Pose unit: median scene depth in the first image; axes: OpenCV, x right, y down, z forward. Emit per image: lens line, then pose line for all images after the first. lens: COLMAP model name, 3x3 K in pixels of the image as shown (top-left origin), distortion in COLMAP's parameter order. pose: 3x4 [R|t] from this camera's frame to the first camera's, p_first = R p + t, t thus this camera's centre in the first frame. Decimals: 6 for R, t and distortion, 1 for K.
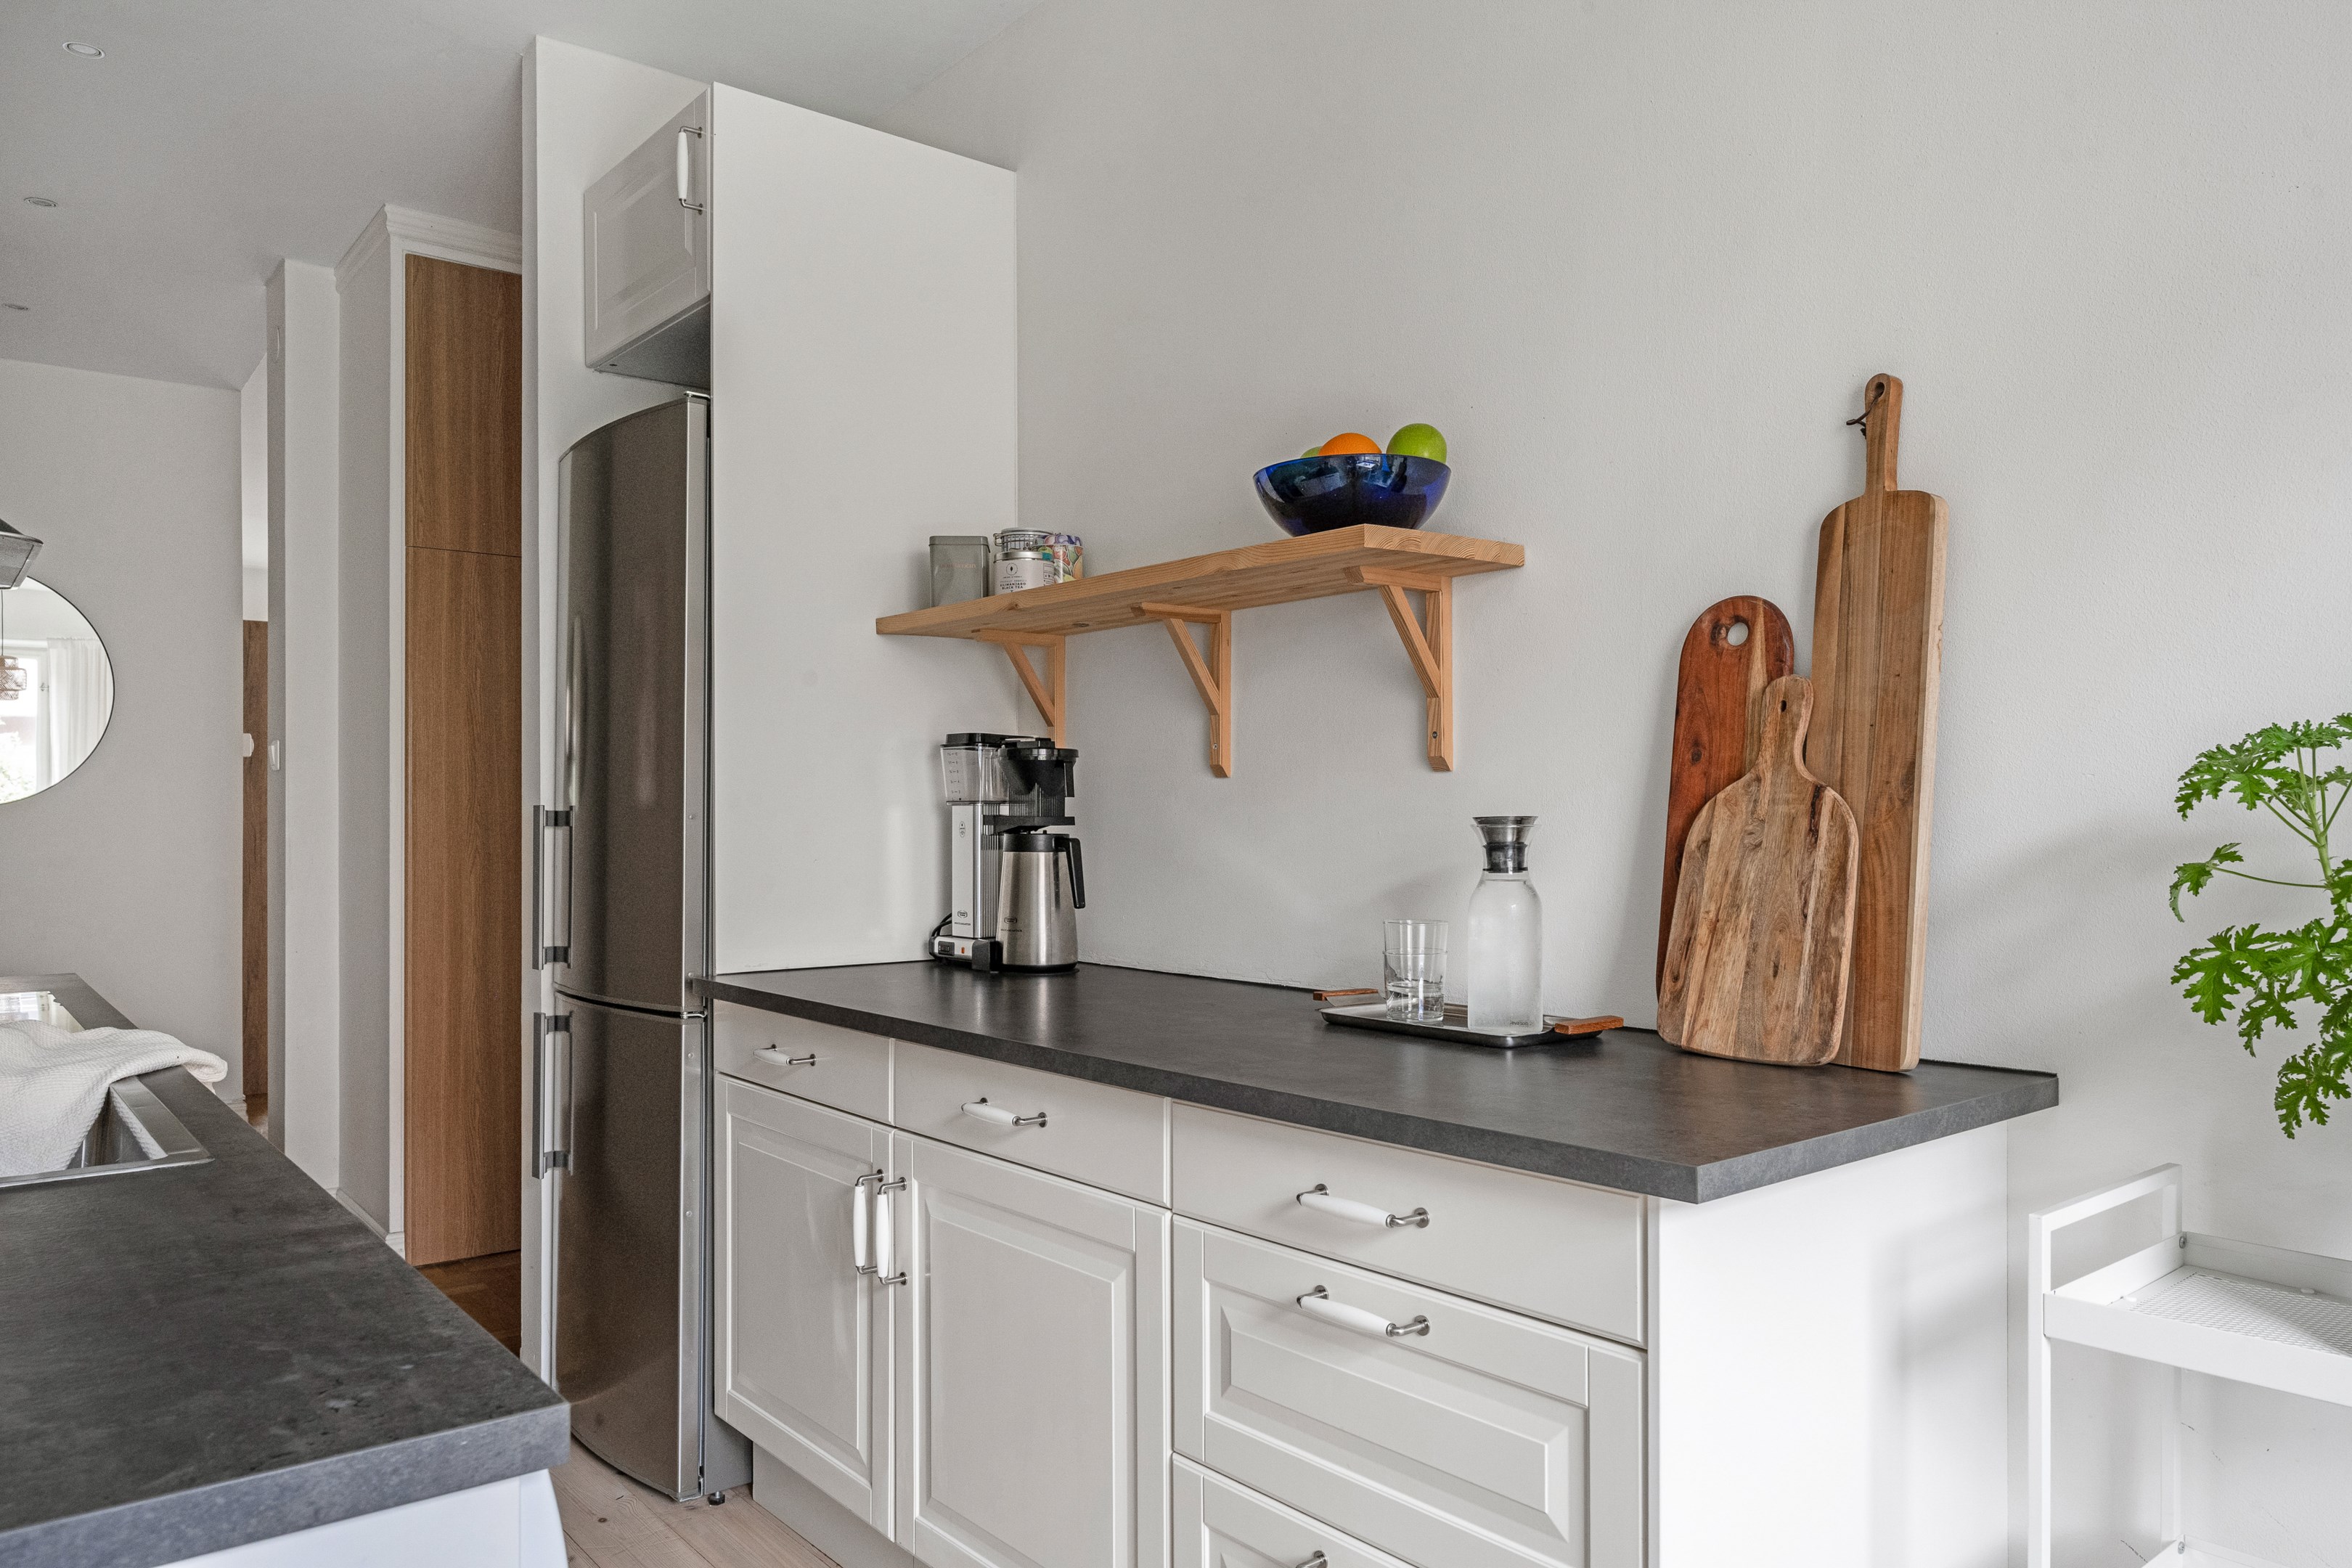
lens RADIAL K [[1543.9, 0, 1176.0], [0, 1543.9, 784.0], [0, 0, 1]] dist [-0.005856, 0.001502]
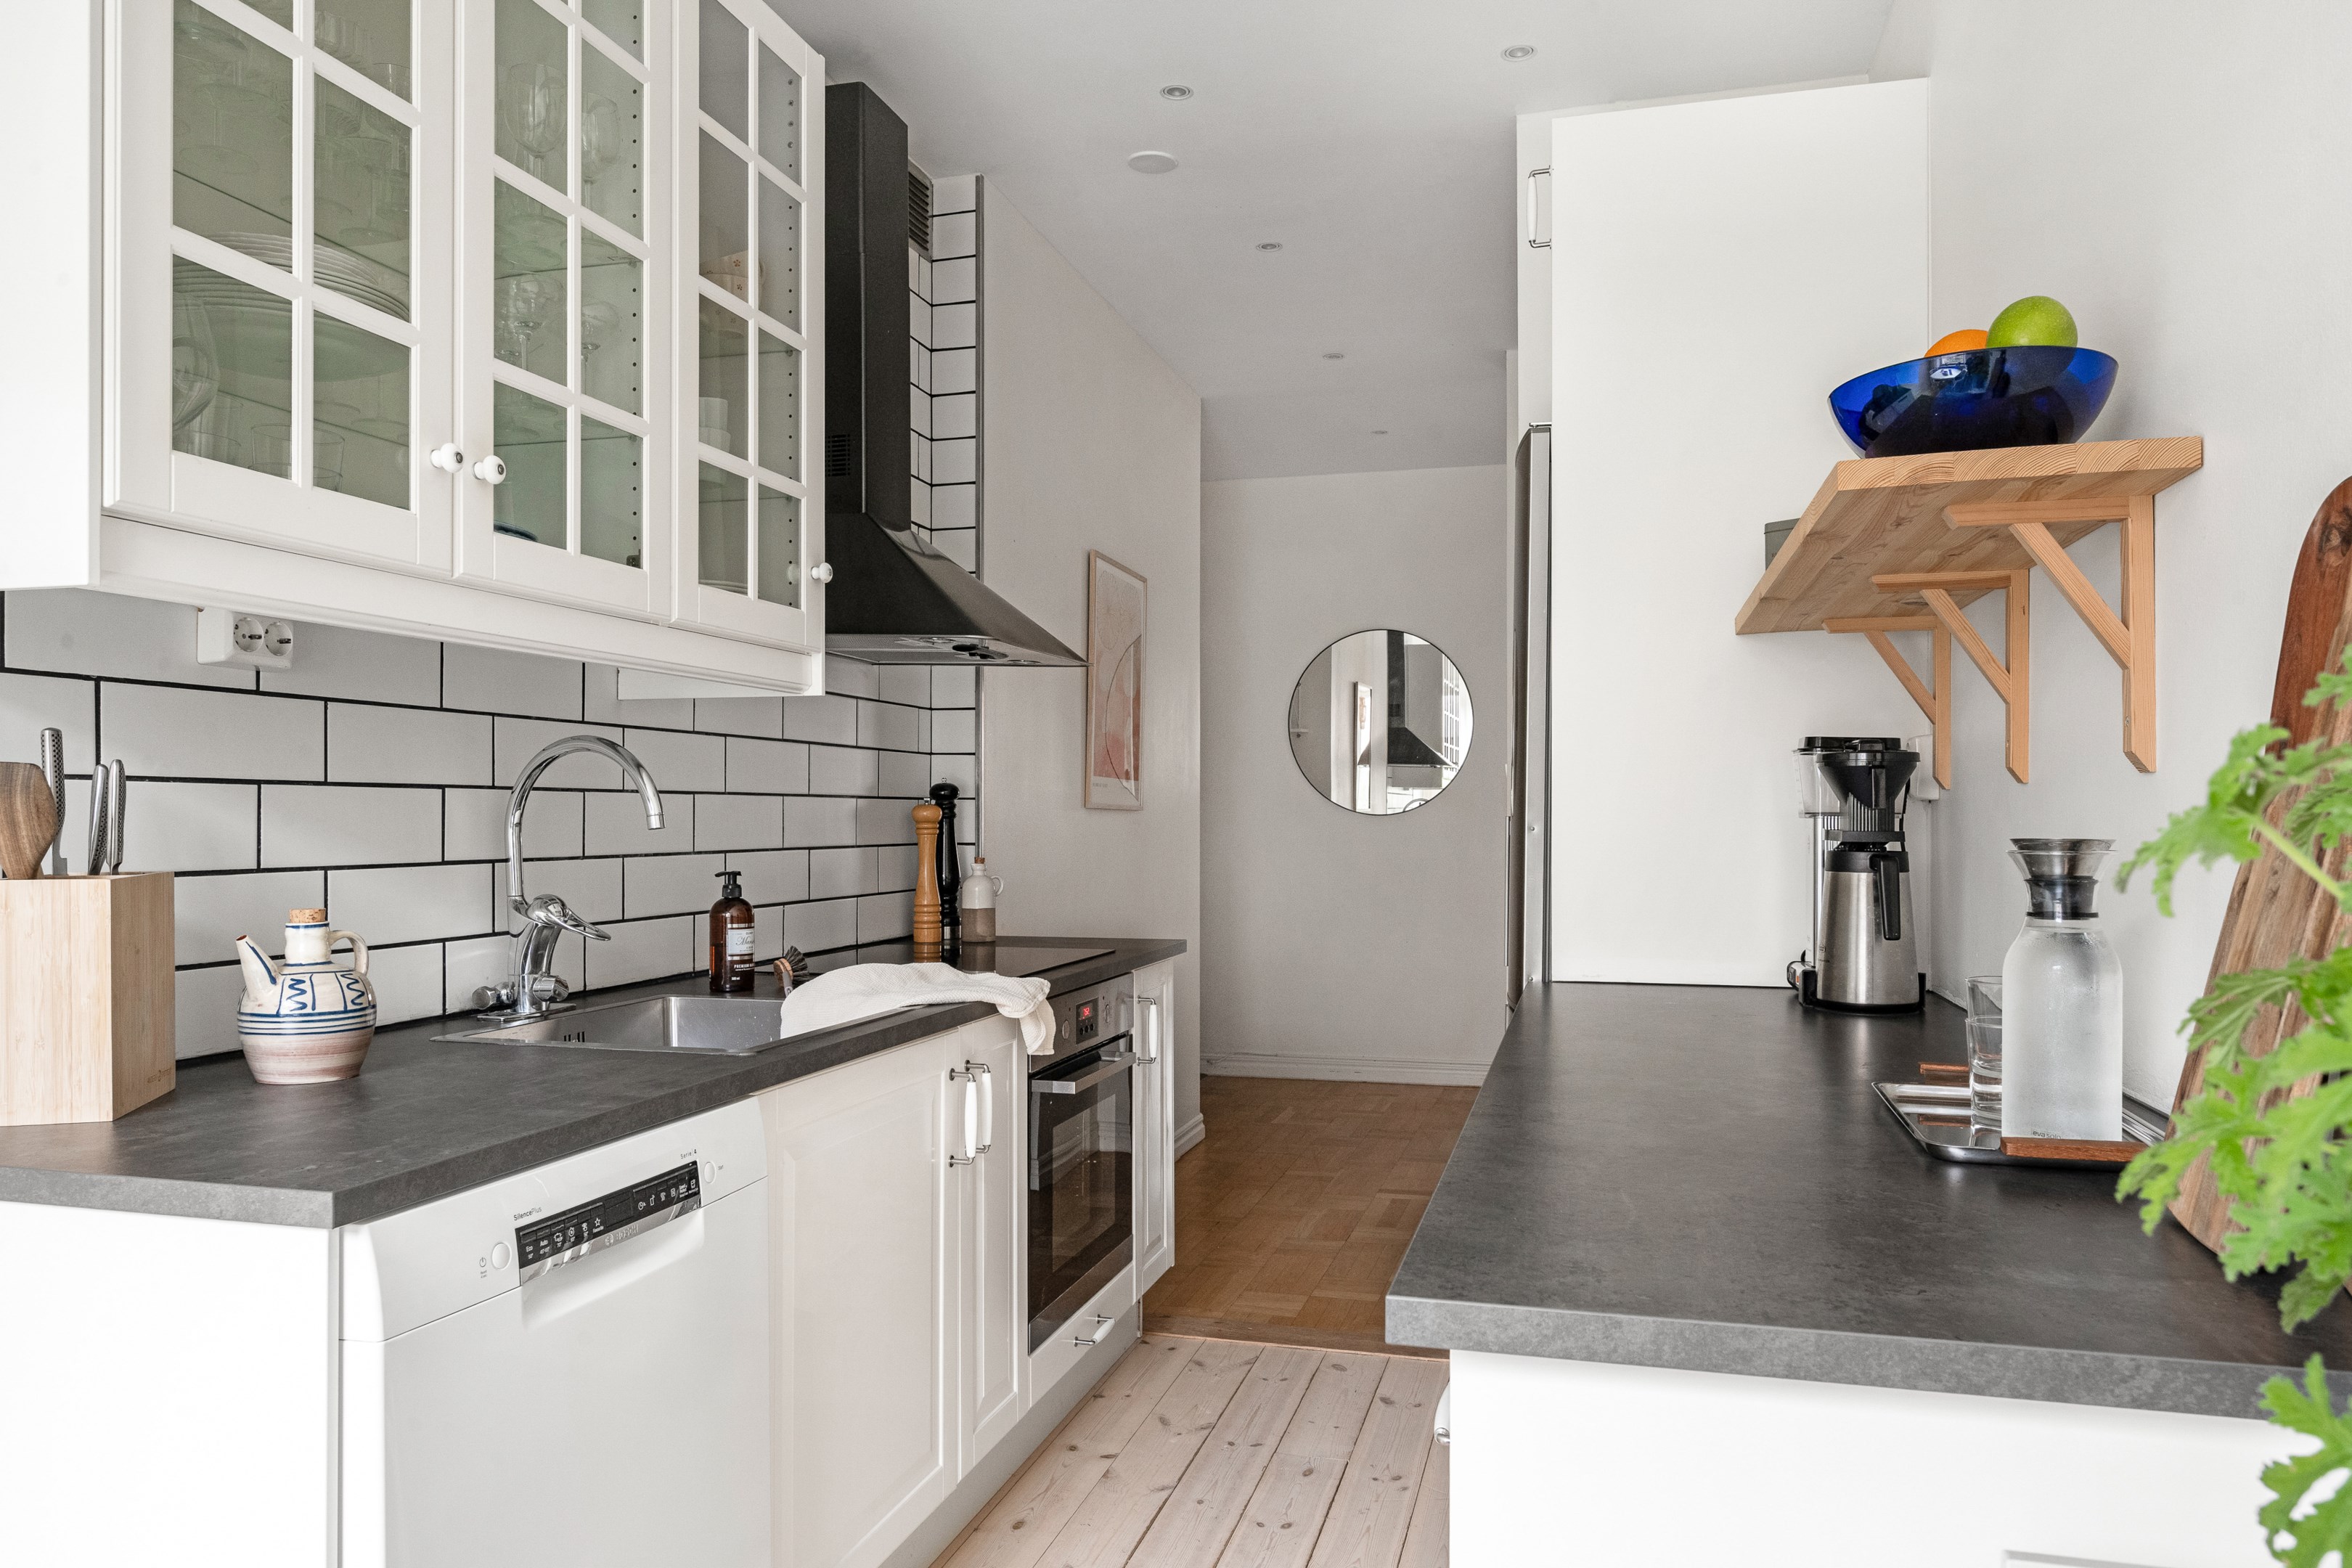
lens RADIAL K [[1524.4, 0, 1176.0], [0, 1524.4, 784.0], [0, 0, 1]] dist [-0.006479, -0.001518]
pose [[0.602392, -0.017790, -0.798002, 0.522805], [0.015153, 0.999826, -0.010852, -0.002493], [0.798057, -0.005555, 0.602557, 0.264715]]
